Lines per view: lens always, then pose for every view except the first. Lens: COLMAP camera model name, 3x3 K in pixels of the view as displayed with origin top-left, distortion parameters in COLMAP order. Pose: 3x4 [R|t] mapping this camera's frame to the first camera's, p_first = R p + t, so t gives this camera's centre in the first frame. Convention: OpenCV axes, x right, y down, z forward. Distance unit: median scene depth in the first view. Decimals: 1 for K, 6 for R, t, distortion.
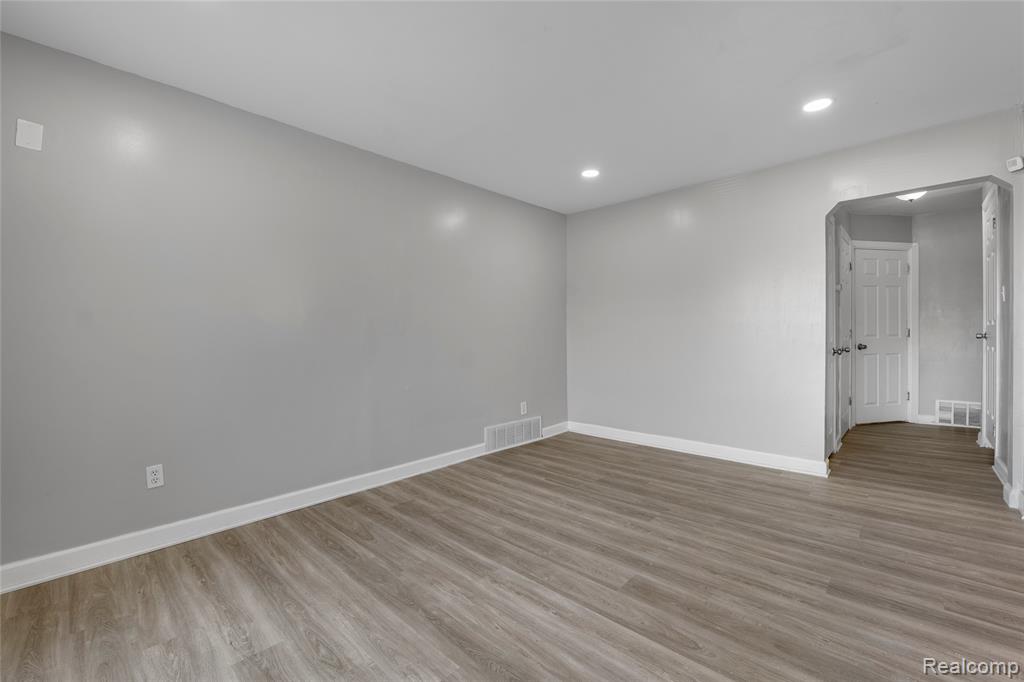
lens RADIAL K [[425.8, 0, 510.7], [0, 425.8, 334.4], [0, 0, 1]] dist [-0.009371, 0.000079]
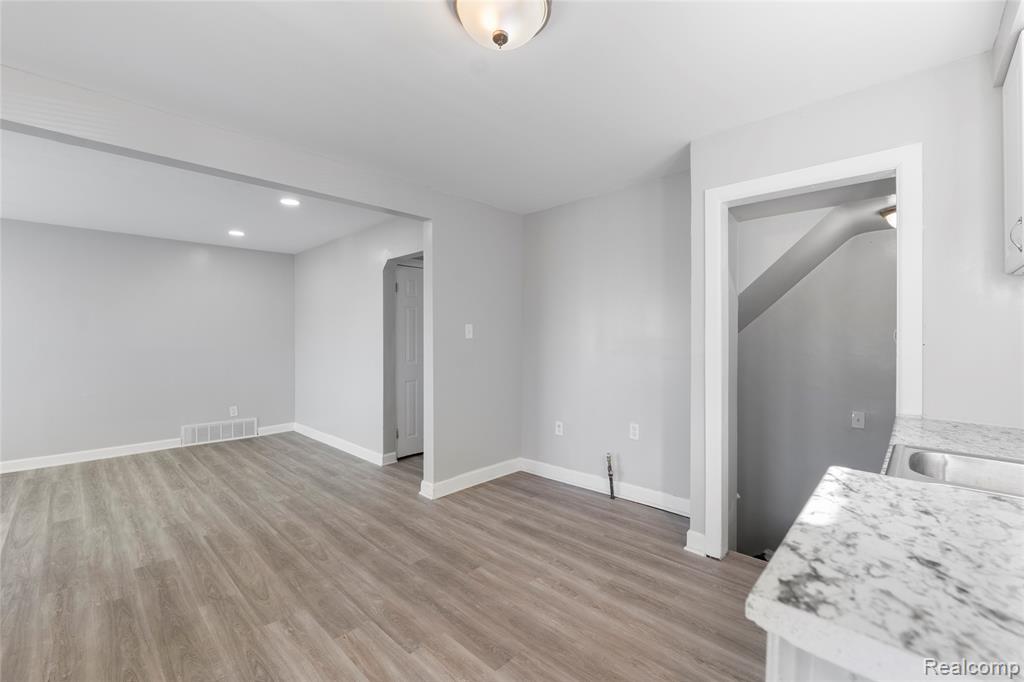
lens RADIAL K [[425.8, 0, 505.1], [0, 425.8, 342.9], [0, 0, 1]] dist [-0.009371, 0.000079]
pose [[0.999829, 0.006167, -0.017419, 1.456004], [-0.005936, 0.999894, 0.013289, -0.090207], [0.017499, -0.013184, 0.999760, -0.416875]]
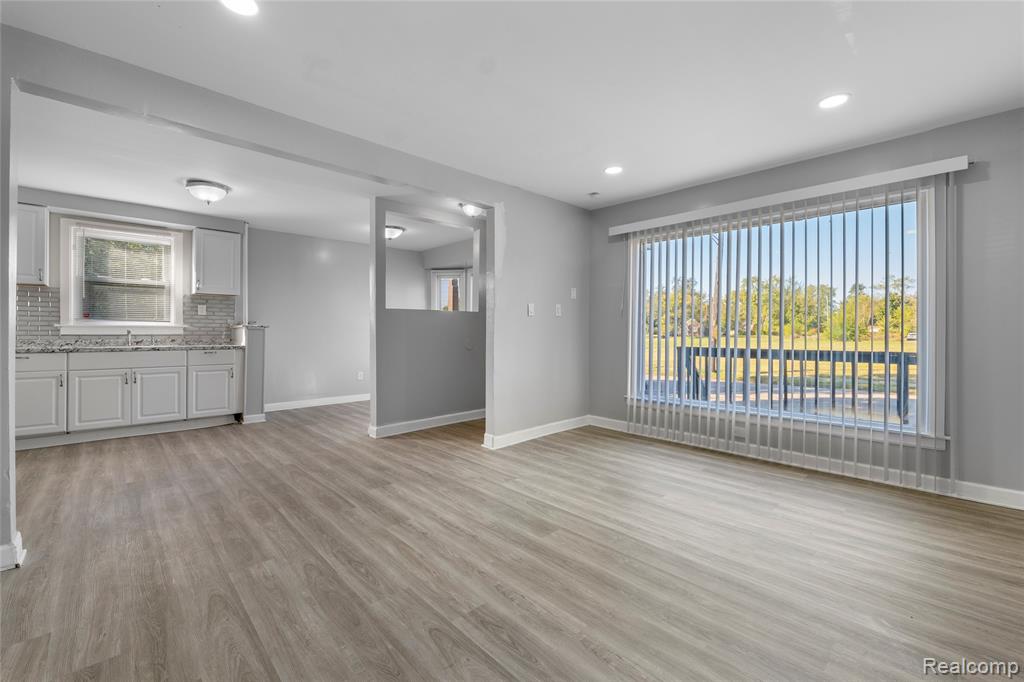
lens RADIAL K [[425.8, 0, 508.9], [0, 425.8, 335.3], [0, 0, 1]] dist [-0.009371, 0.000079]
pose [[-0.998123, 0.007823, 0.060741, 0.236598], [0.008219, 0.999947, 0.006272, 0.006263], [-0.060689, 0.006760, -0.998134, 1.639051]]
